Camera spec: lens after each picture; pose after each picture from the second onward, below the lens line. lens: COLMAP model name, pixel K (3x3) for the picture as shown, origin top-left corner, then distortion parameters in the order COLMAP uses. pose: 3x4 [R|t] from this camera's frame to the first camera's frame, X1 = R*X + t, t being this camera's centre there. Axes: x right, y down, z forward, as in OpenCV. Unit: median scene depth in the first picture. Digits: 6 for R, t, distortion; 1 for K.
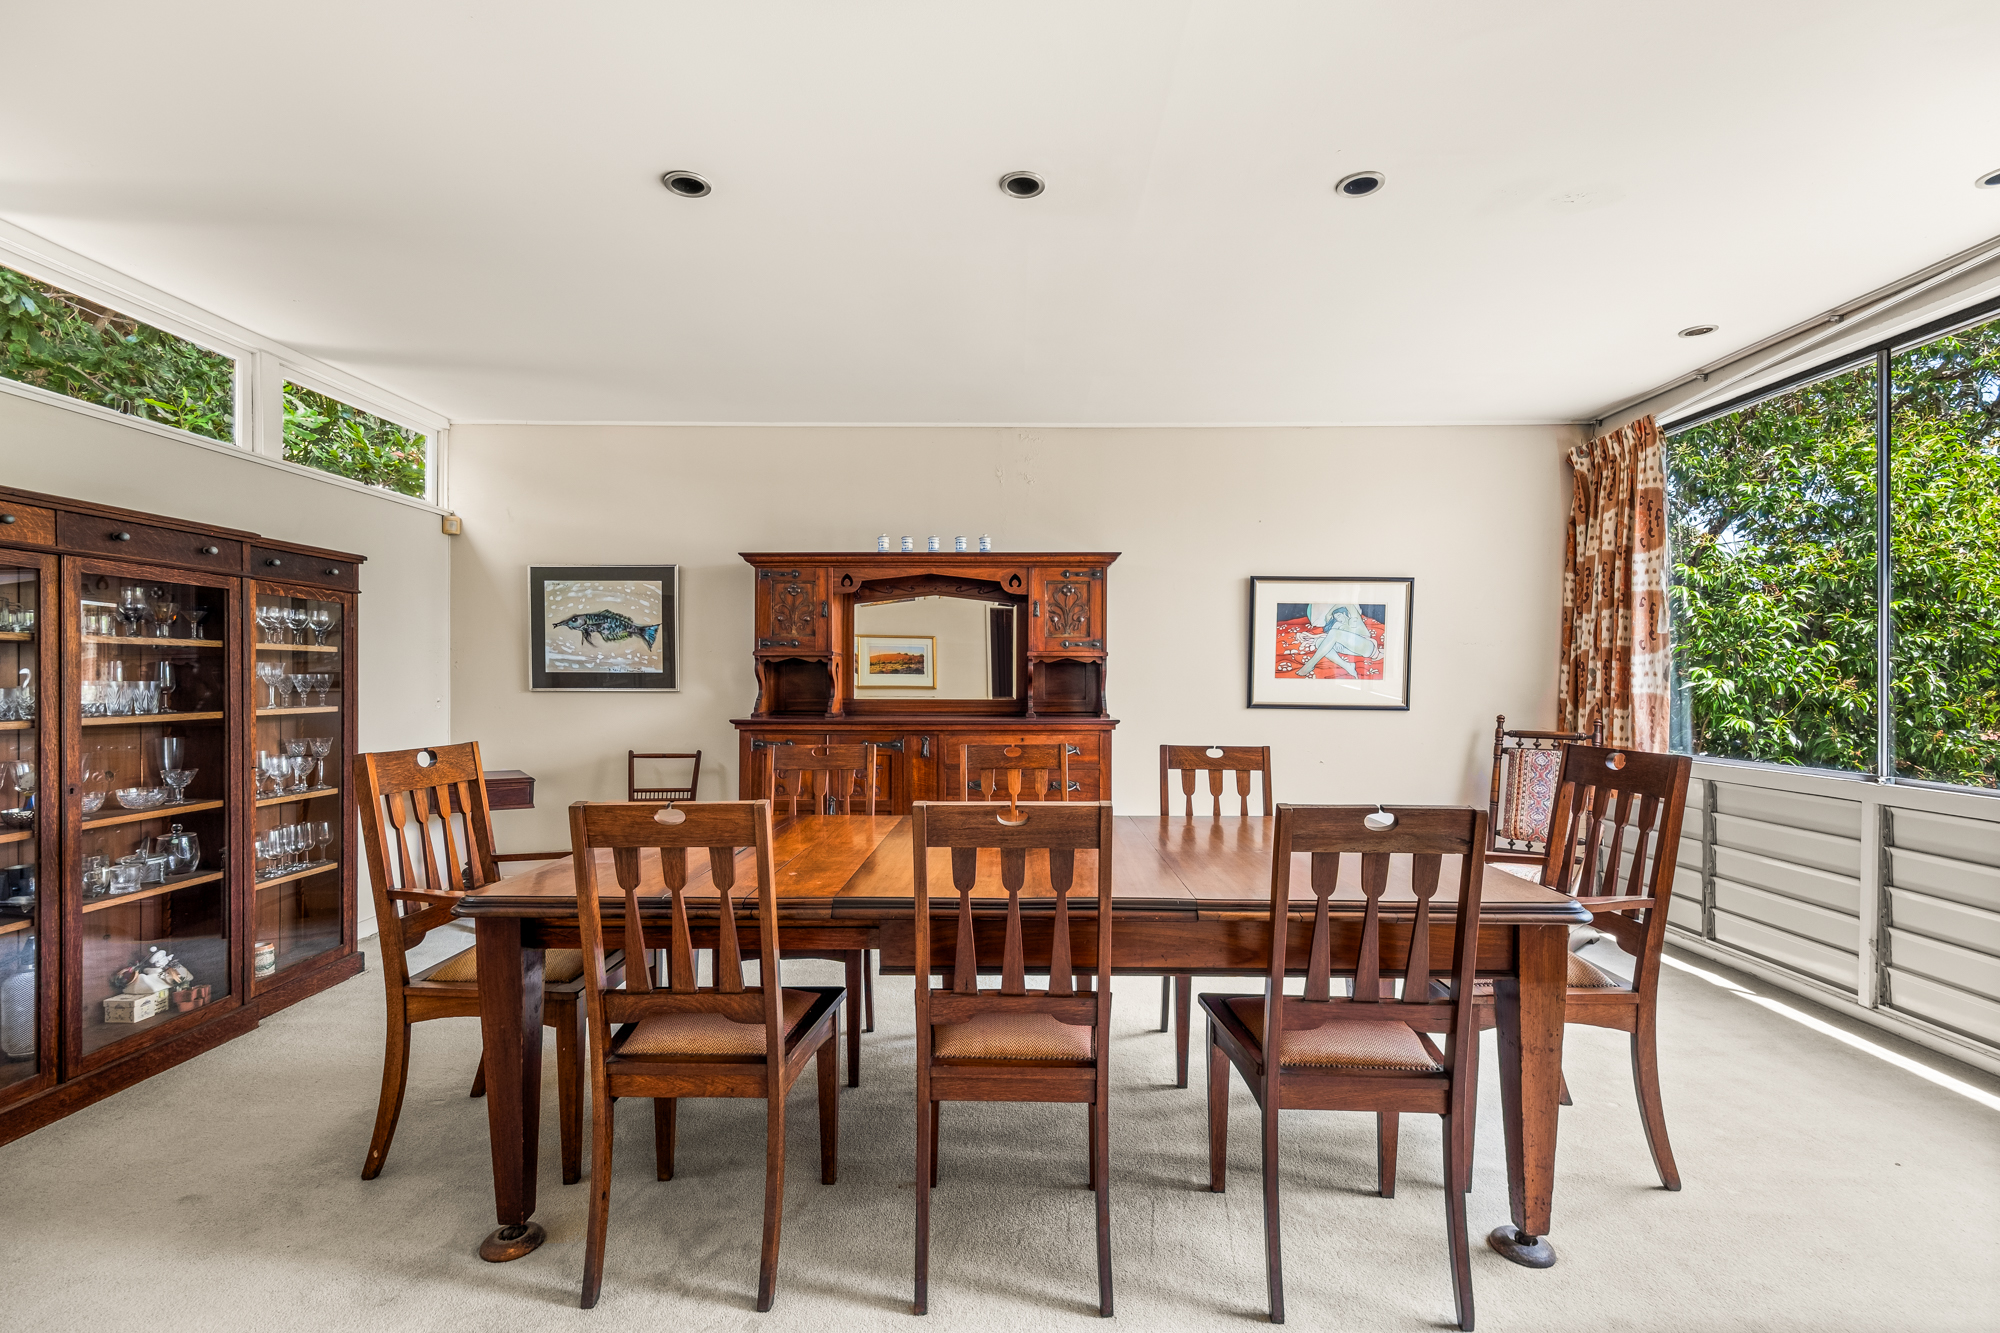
lens RADIAL K [[896.2, 0, 1005.1], [0, 896.2, 673.0], [0, 0, 1]] dist [0.021425, -0.000730]
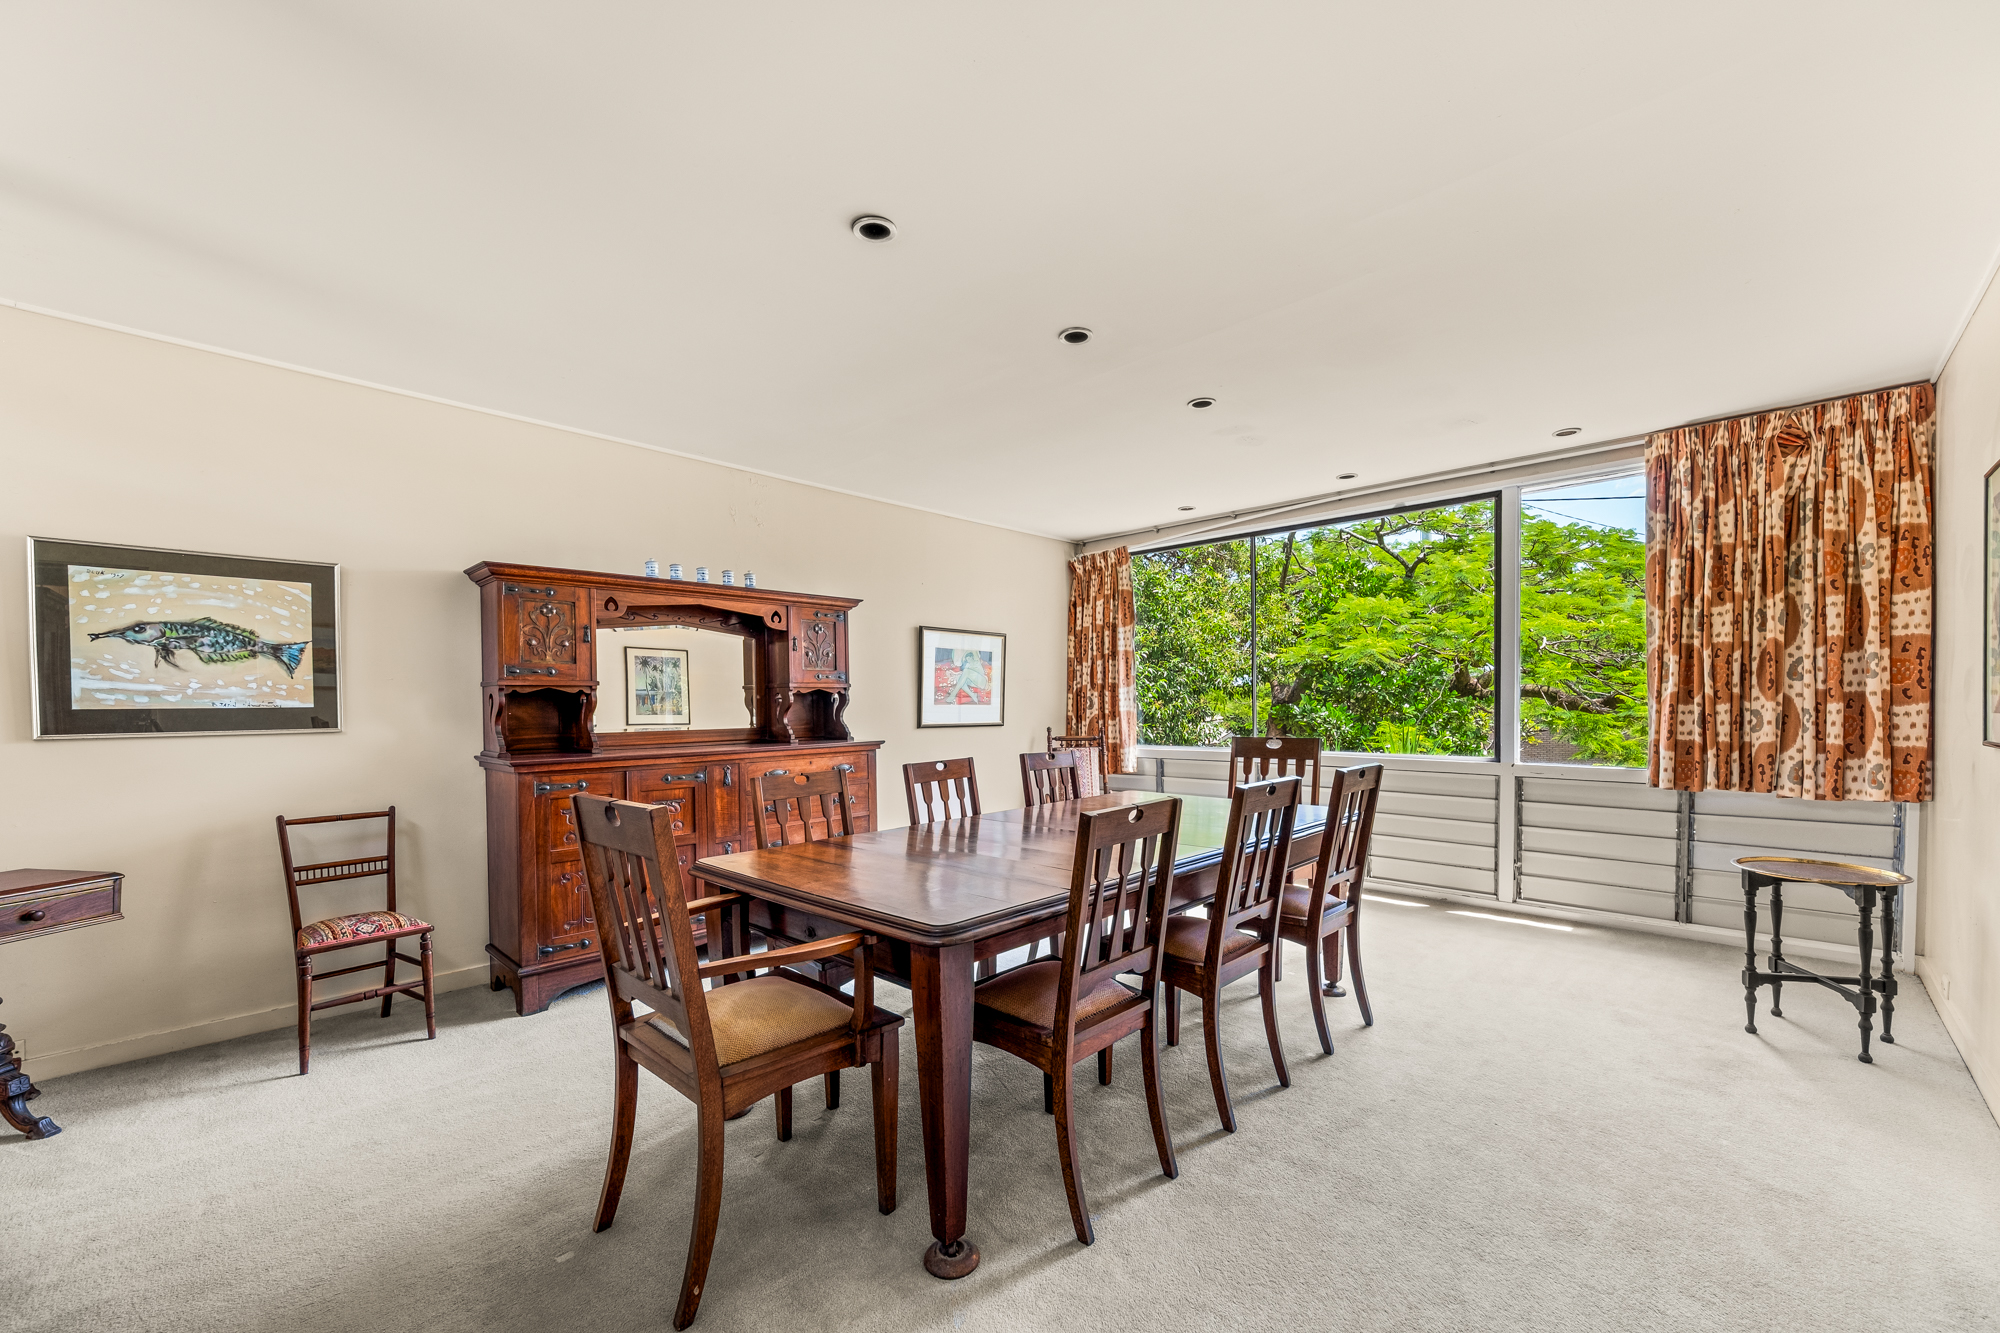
lens RADIAL K [[793.3, 0, 1003.9], [0, 793.3, 685.8], [0, 0, 1]] dist [0.003031, 0.000835]
pose [[0.684332, 0.005157, 0.729152, -0.476120], [0.011875, 0.999764, -0.018216, 0.000442], [-0.729074, 0.021125, 0.684109, 0.140113]]
